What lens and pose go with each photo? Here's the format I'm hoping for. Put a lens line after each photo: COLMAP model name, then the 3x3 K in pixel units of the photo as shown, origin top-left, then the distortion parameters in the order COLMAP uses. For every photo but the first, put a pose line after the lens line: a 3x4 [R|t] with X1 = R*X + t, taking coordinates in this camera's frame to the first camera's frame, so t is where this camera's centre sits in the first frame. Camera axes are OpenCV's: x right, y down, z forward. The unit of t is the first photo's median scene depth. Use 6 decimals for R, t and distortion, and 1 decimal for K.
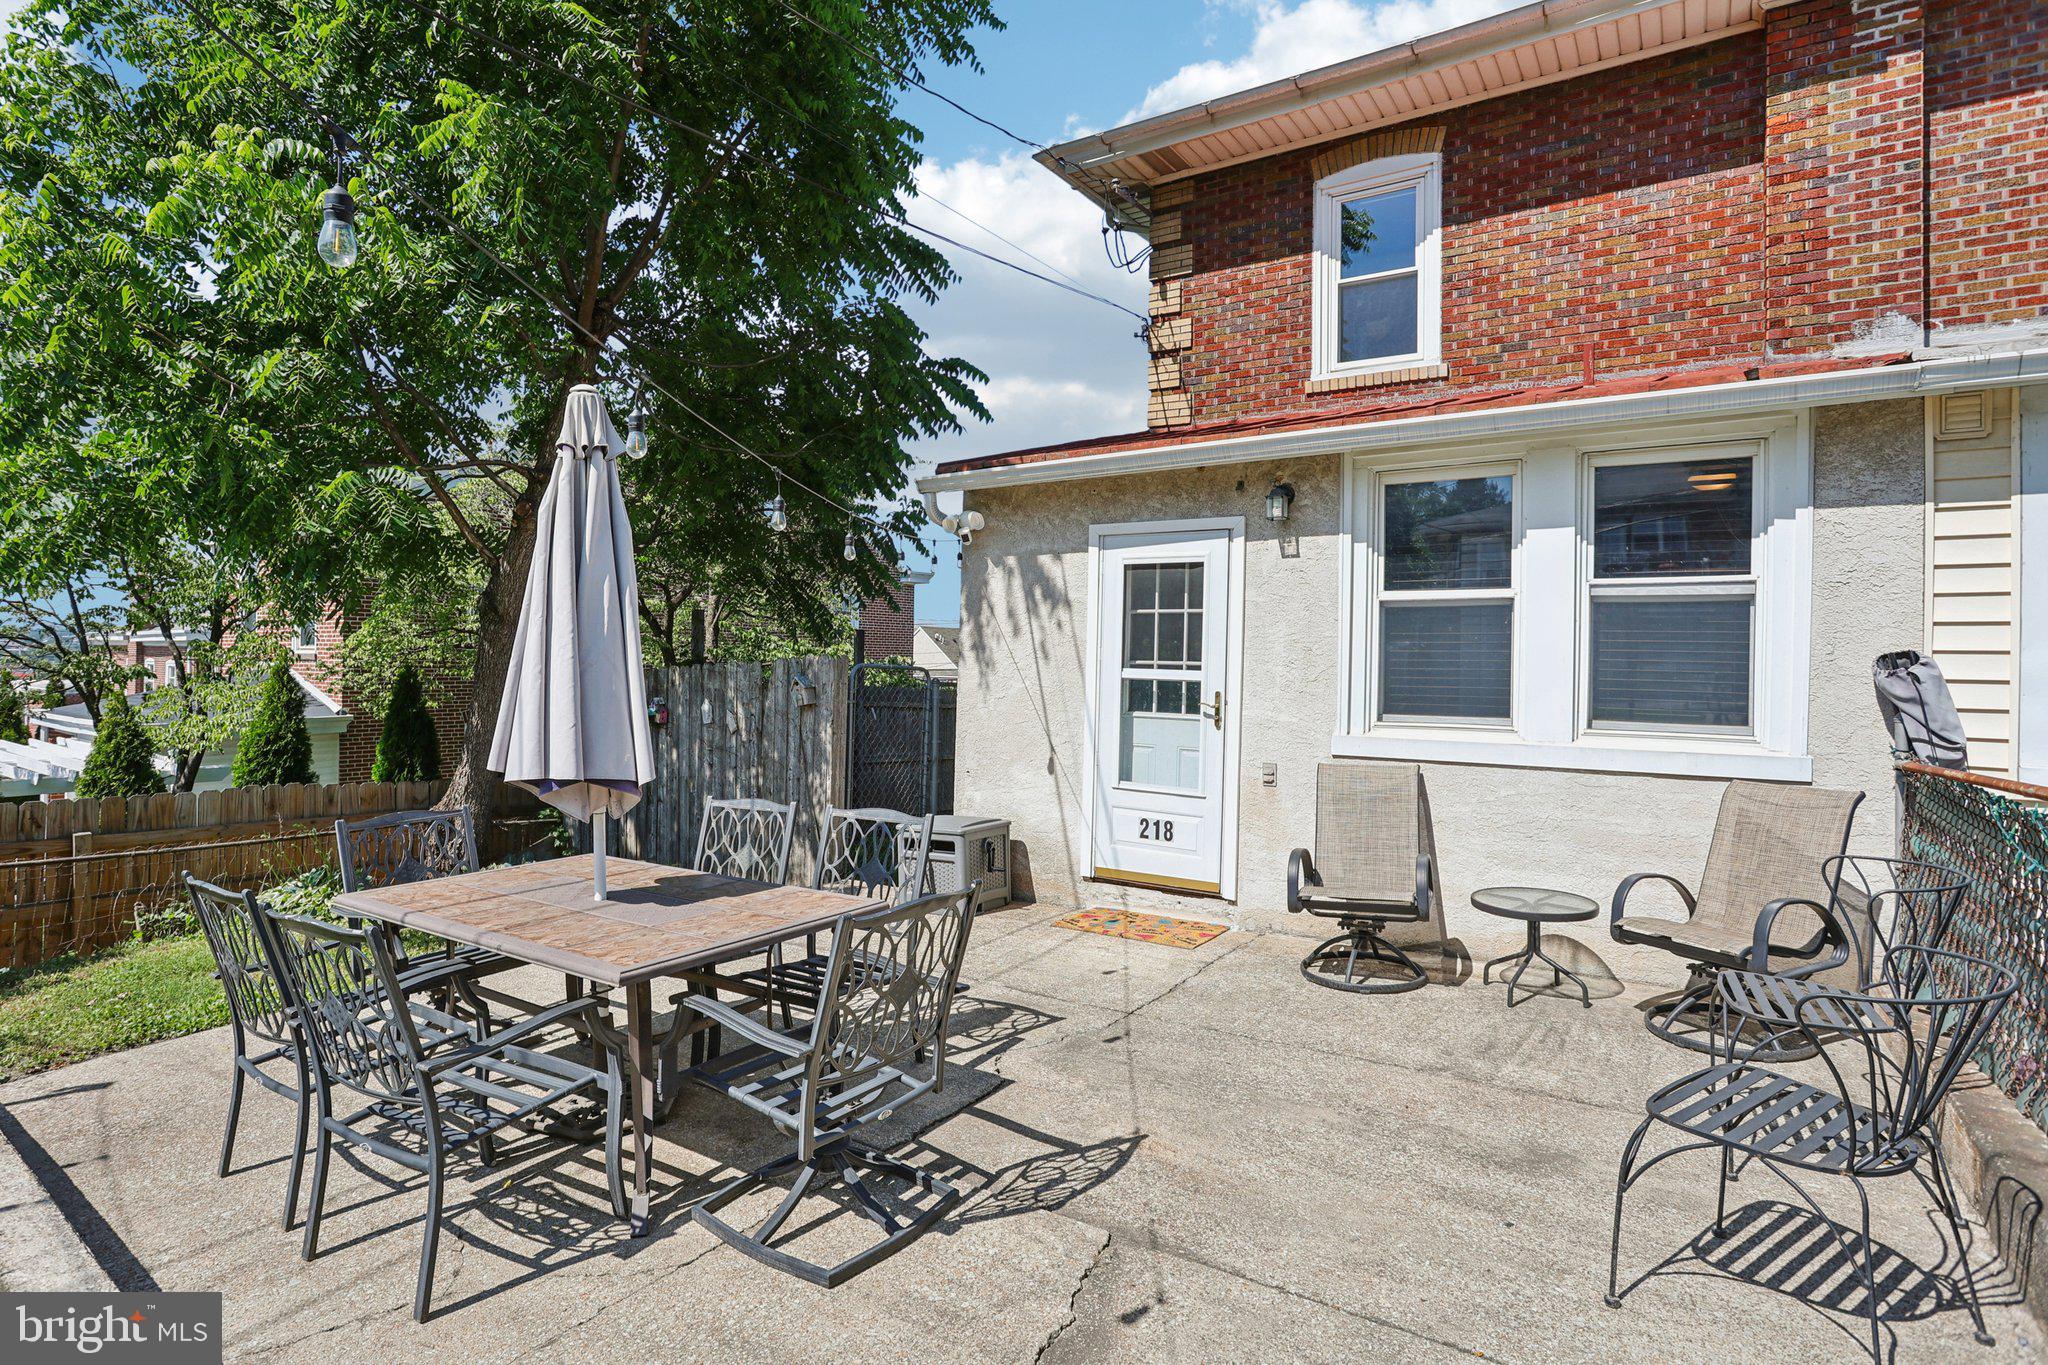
lens RADIAL K [[959.2, 0, 1060.9], [0, 959.2, 649.8], [0, 0, 1]] dist [-0.058089, 0.026852]
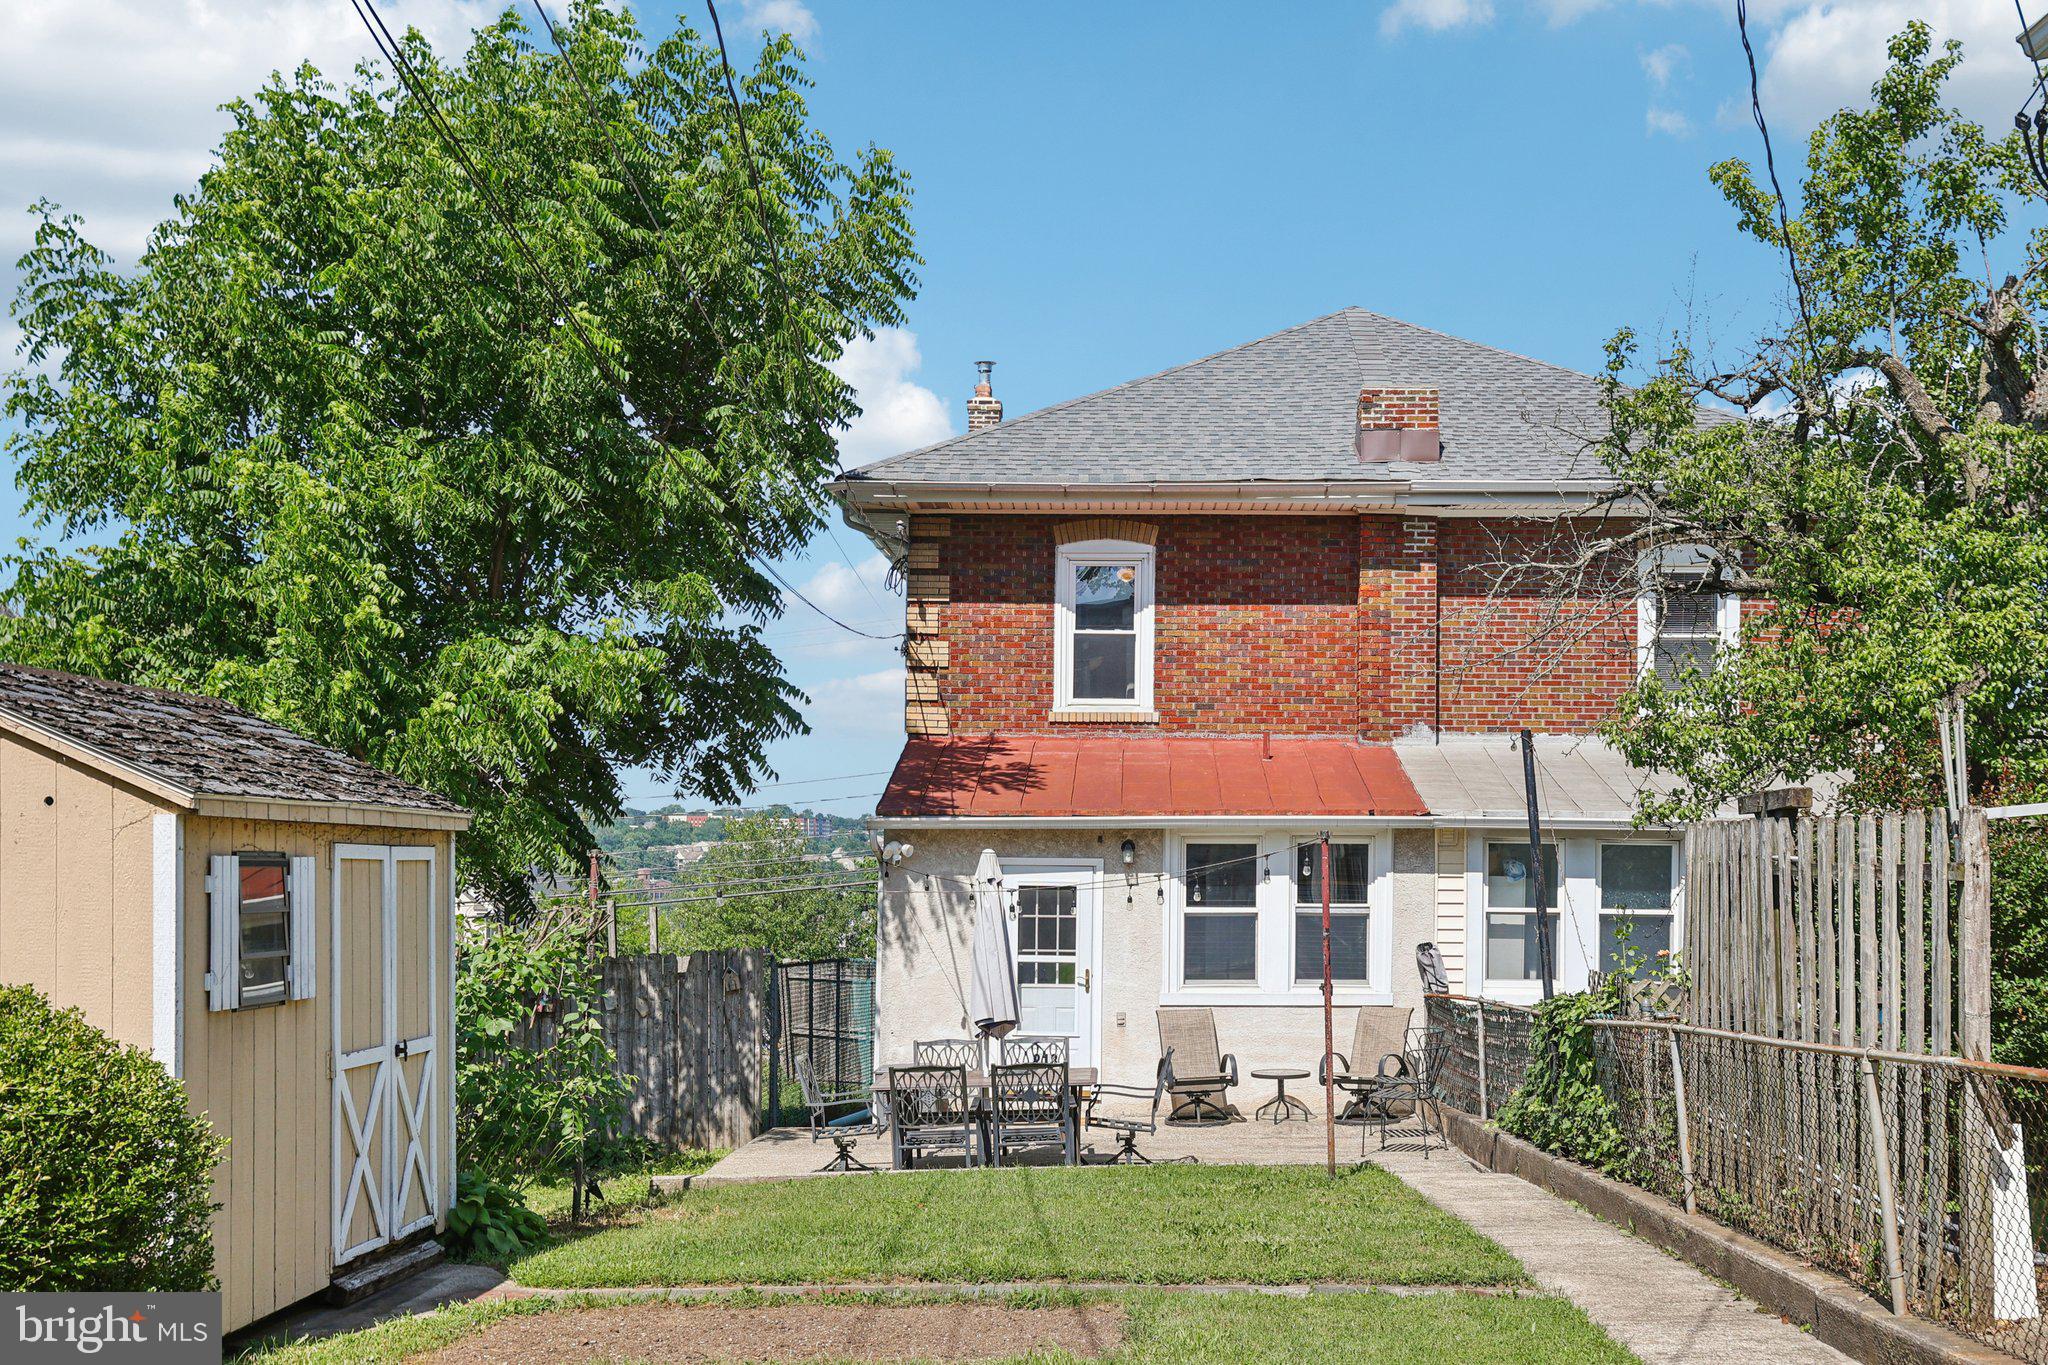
lens RADIAL K [[2283.4, 0, 1024.9], [0, 2283.4, 893.2], [0, 0, 1]] dist [0.003806, -0.002729]
pose [[0.843195, -0.018947, 0.537274, -1.765532], [0.001758, 0.999471, 0.032487, -0.185462], [-0.537605, -0.026448, 0.842782, -1.917782]]
